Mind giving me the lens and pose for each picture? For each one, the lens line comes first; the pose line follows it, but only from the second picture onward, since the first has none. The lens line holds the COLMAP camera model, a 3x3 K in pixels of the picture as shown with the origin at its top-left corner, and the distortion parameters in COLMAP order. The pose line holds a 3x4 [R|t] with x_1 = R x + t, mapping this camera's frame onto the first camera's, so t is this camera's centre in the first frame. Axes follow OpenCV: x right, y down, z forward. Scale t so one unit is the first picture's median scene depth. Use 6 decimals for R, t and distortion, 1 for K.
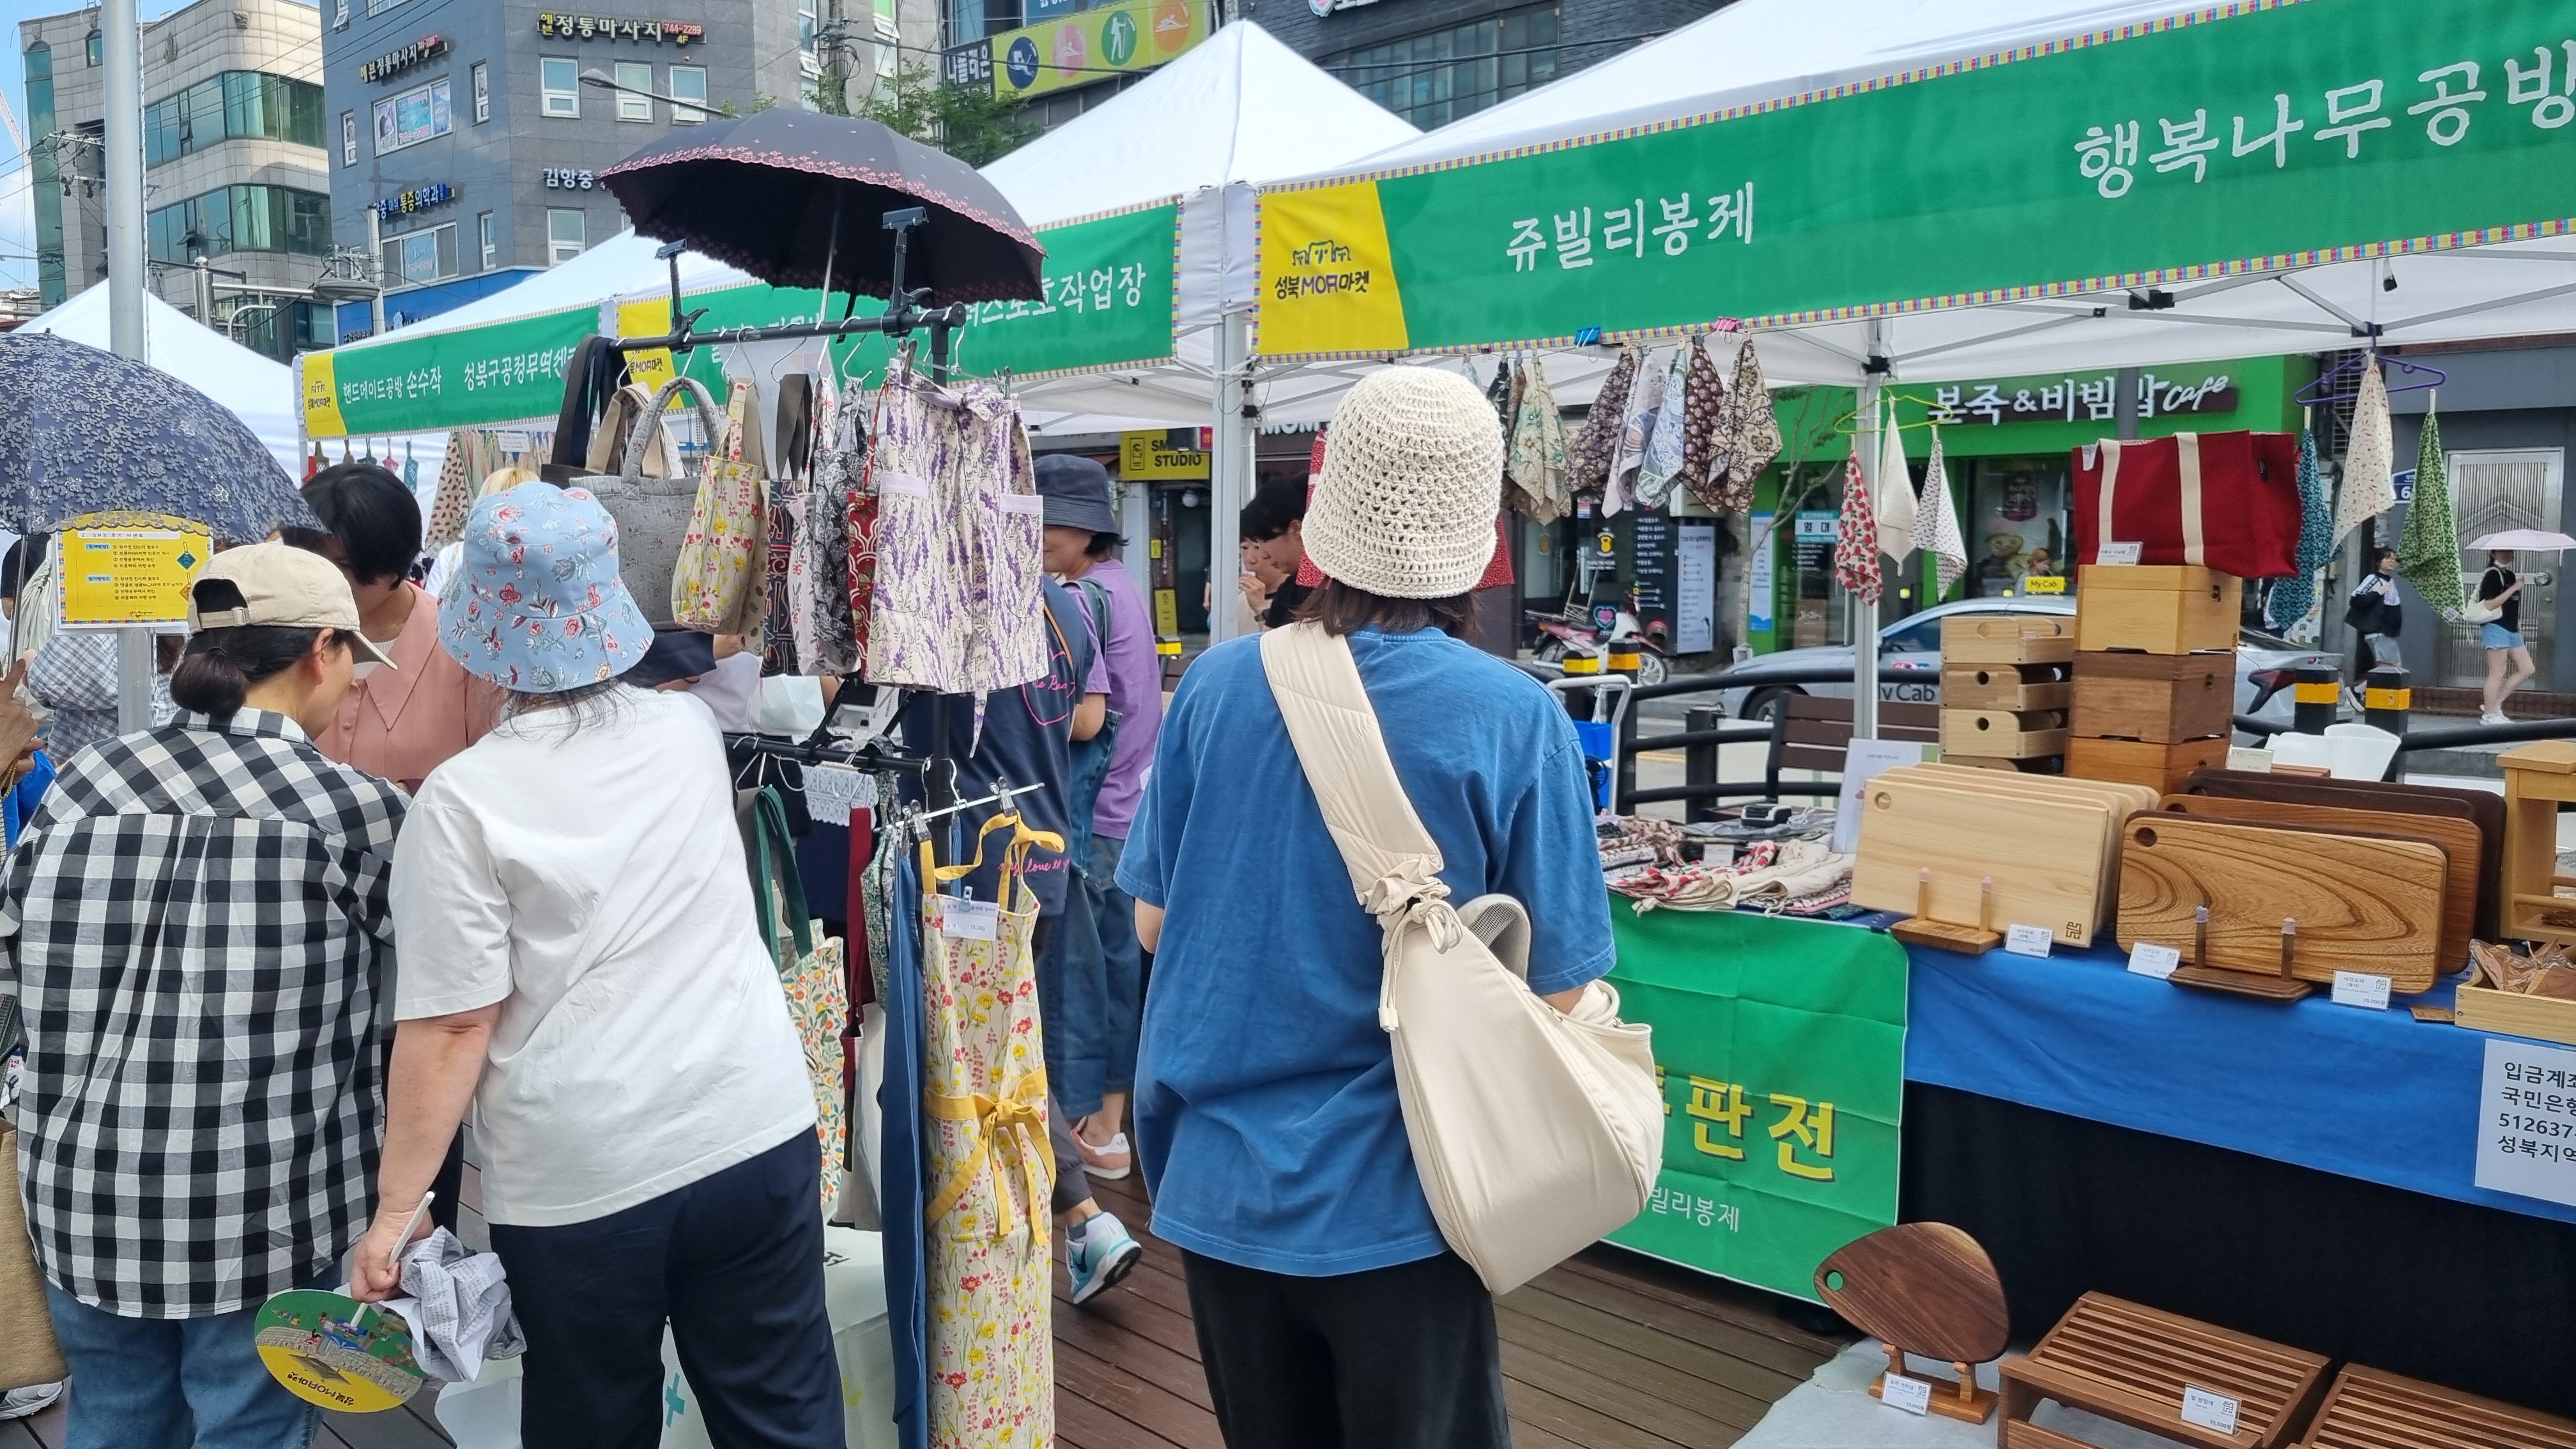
lens RADIAL K [[1968.8, 0, 1269.6], [0, 1968.8, 708.6], [0, 0, 1]] dist [0.058005, -0.038637]
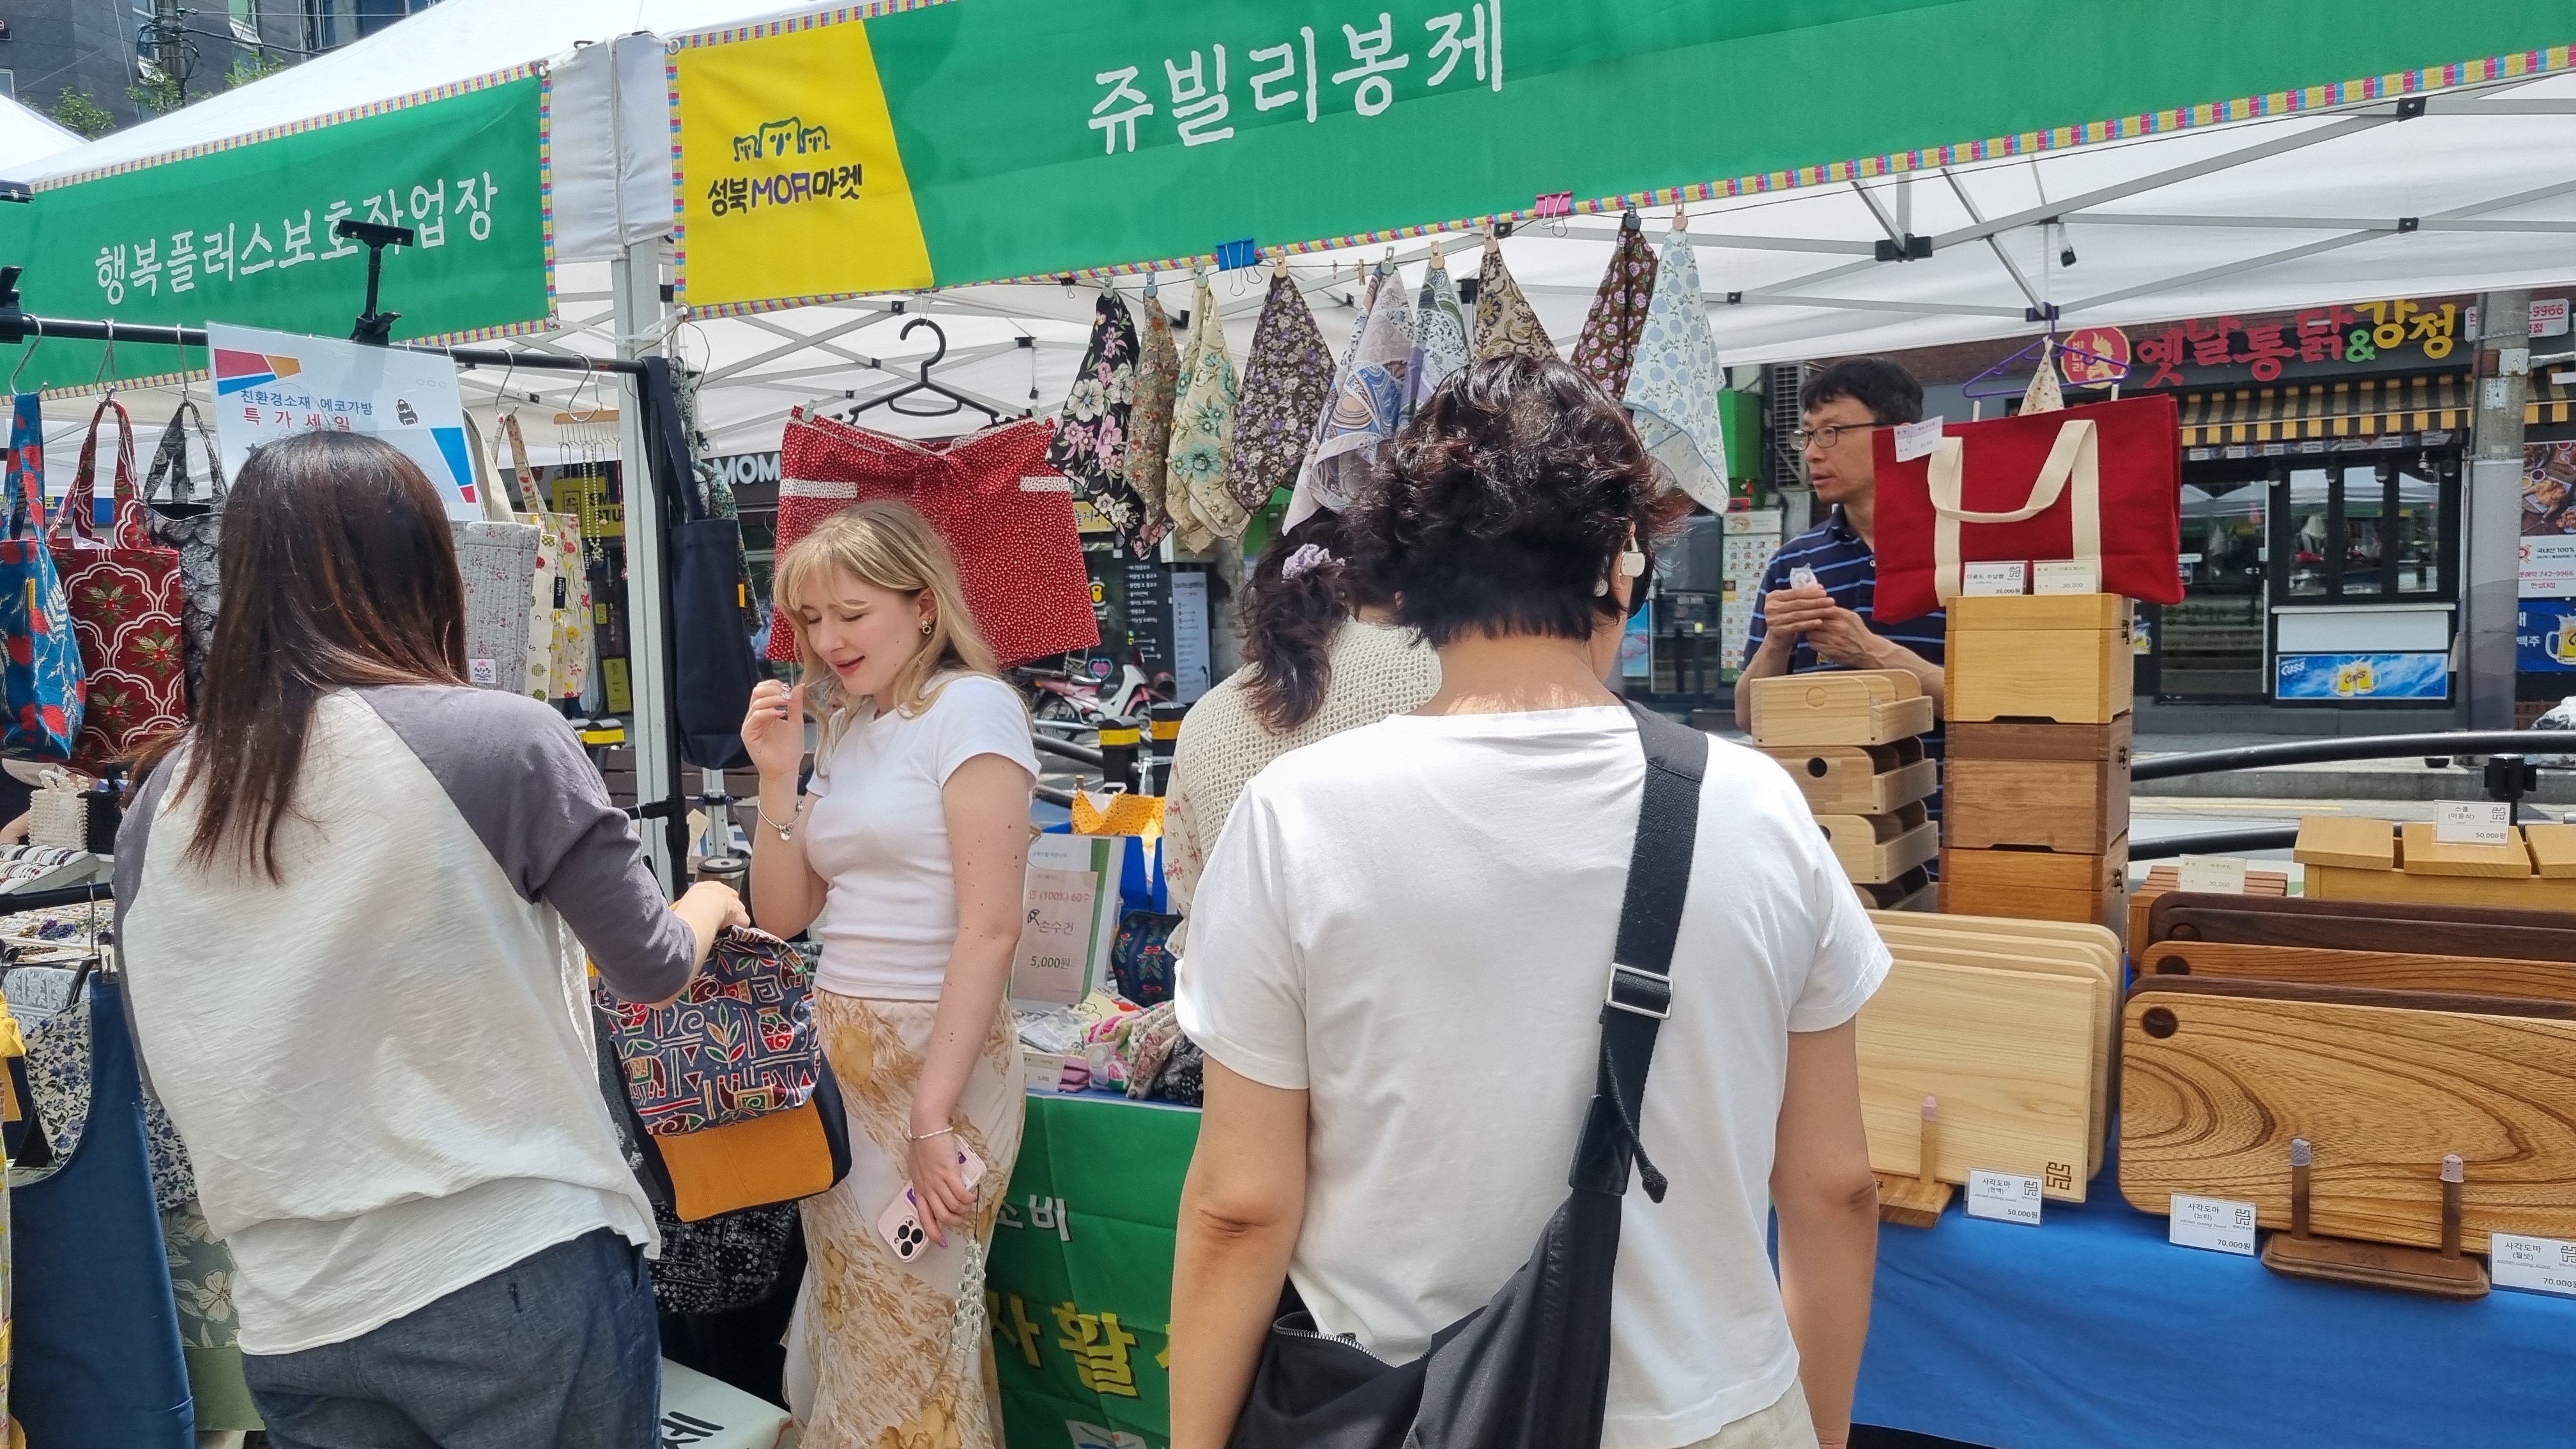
lens RADIAL K [[1968.8, 0, 1266.7], [0, 1968.8, 756.6], [0, 0, 1]] dist [0.058005, -0.038637]
pose [[0.965040, -0.051303, 0.257031, 0.003653], [0.051768, 0.998647, 0.004965, -0.033706], [-0.256938, 0.008514, 0.966390, 0.408702]]
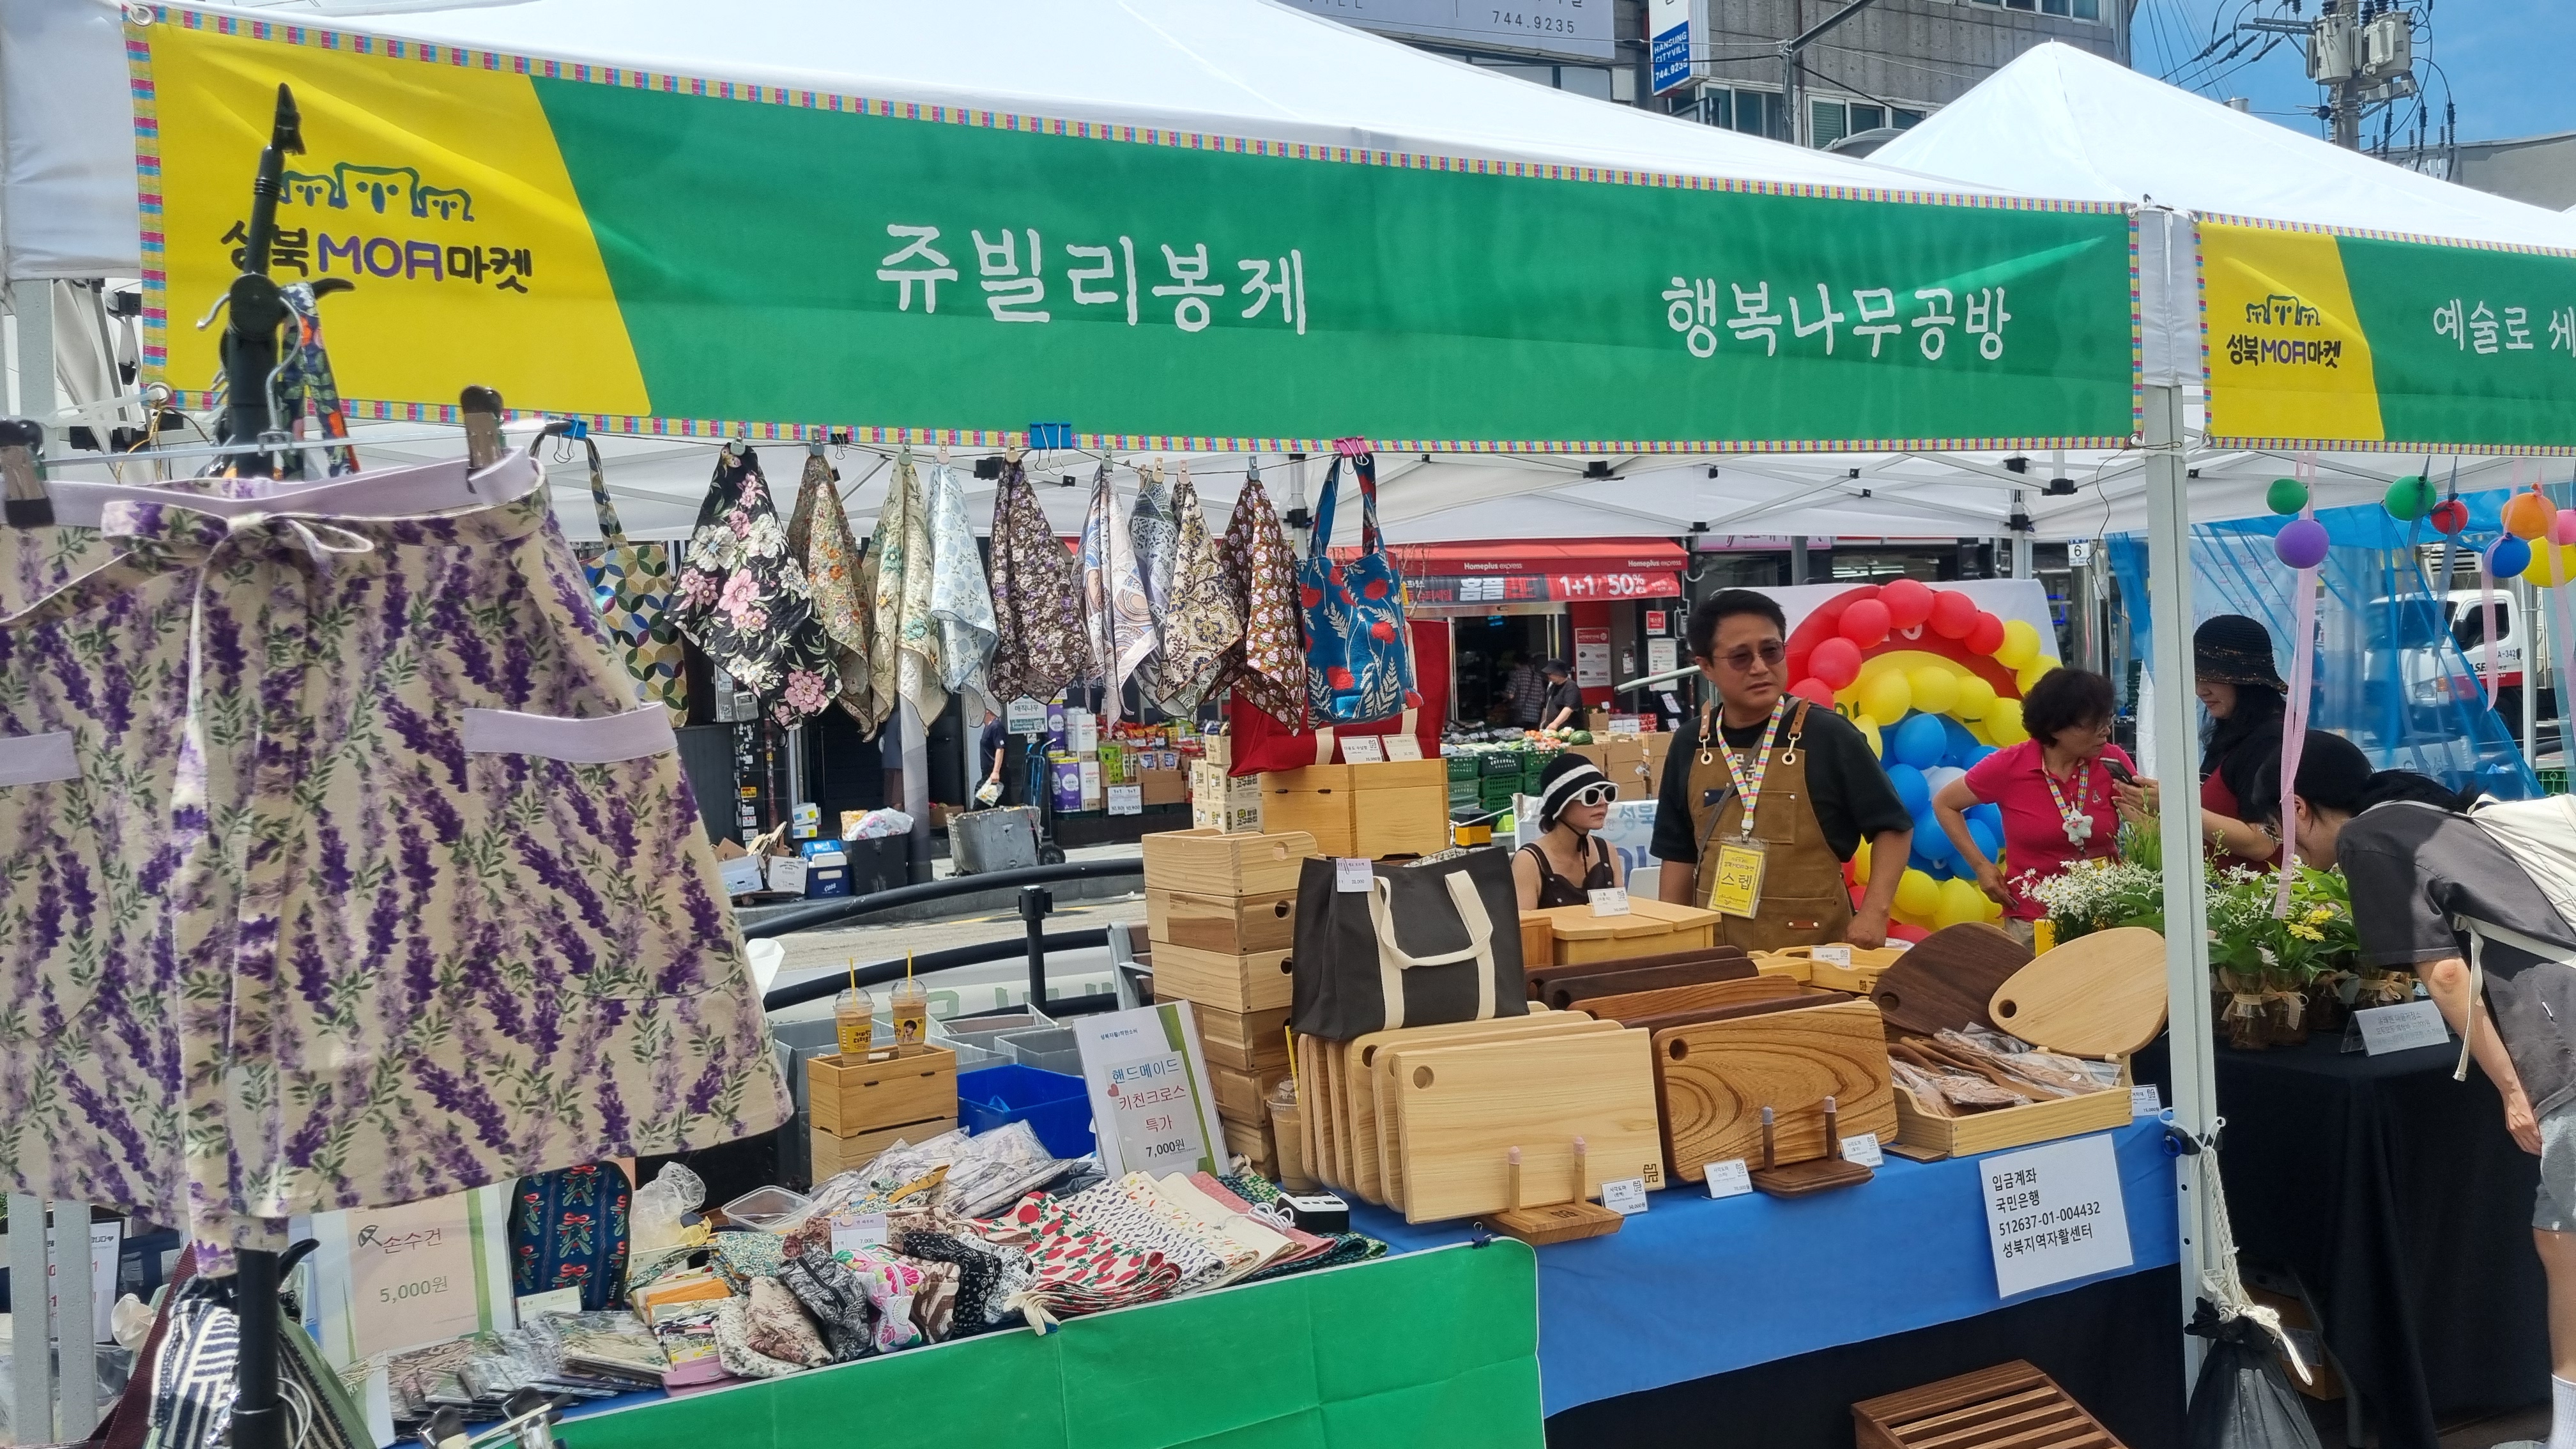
lens RADIAL K [[1968.8, 0, 1301.8], [0, 1968.8, 729.5], [0, 0, 1]] dist [0.058005, -0.038637]
pose [[0.298972, -0.031005, 0.953758, -0.423193], [0.117427, 0.993071, -0.004527, -0.087211], [-0.947009, 0.113350, 0.300542, 0.772286]]
